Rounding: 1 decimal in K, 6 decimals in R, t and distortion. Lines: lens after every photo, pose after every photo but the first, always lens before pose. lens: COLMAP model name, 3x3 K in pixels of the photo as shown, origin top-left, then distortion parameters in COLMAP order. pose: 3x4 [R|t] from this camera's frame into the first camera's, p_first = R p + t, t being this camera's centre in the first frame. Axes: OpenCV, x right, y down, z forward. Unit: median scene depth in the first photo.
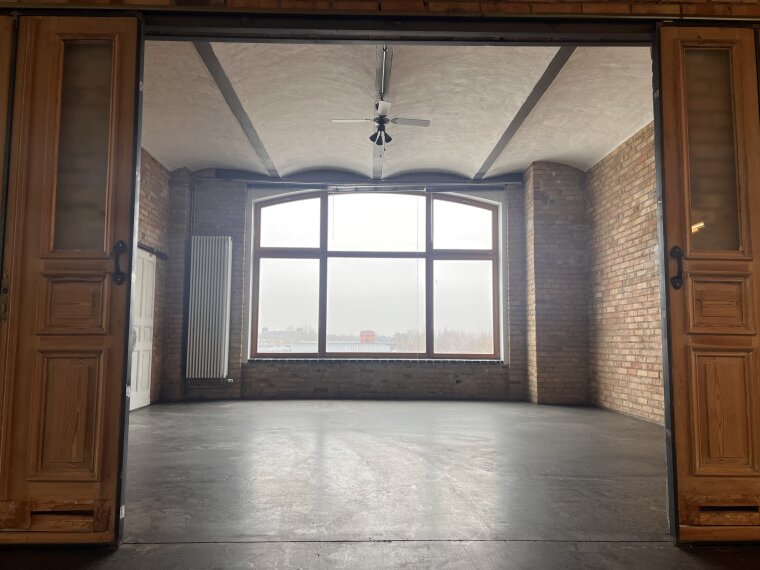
lens RADIAL K [[570.8, 0, 374.6], [0, 570.8, 288.5], [0, 0, 1]] dist [0.055381, -0.057952]
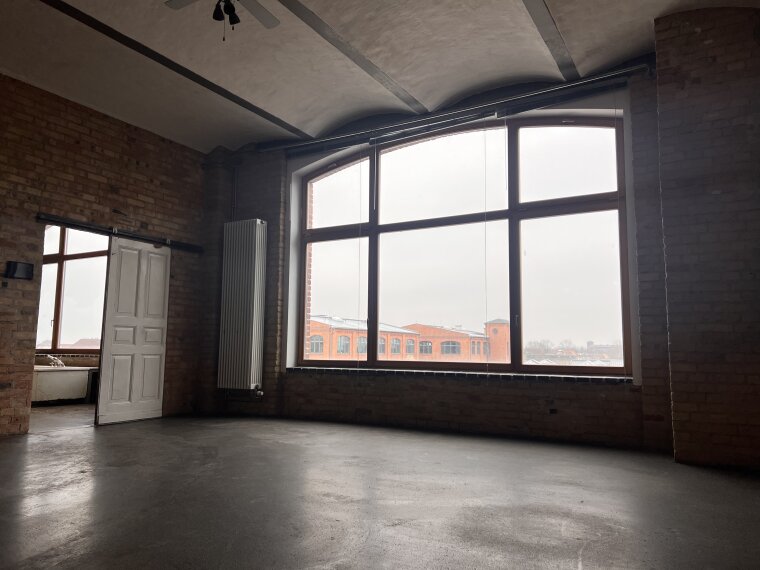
lens RADIAL K [[570.8, 0, 375.2], [0, 570.8, 285.5], [0, 0, 1]] dist [0.055381, -0.057952]
pose [[0.851416, -0.057143, -0.521369, 0.305675], [0.041620, 0.998274, -0.041446, 0.045277], [0.522837, 0.013588, 0.852324, 0.366886]]
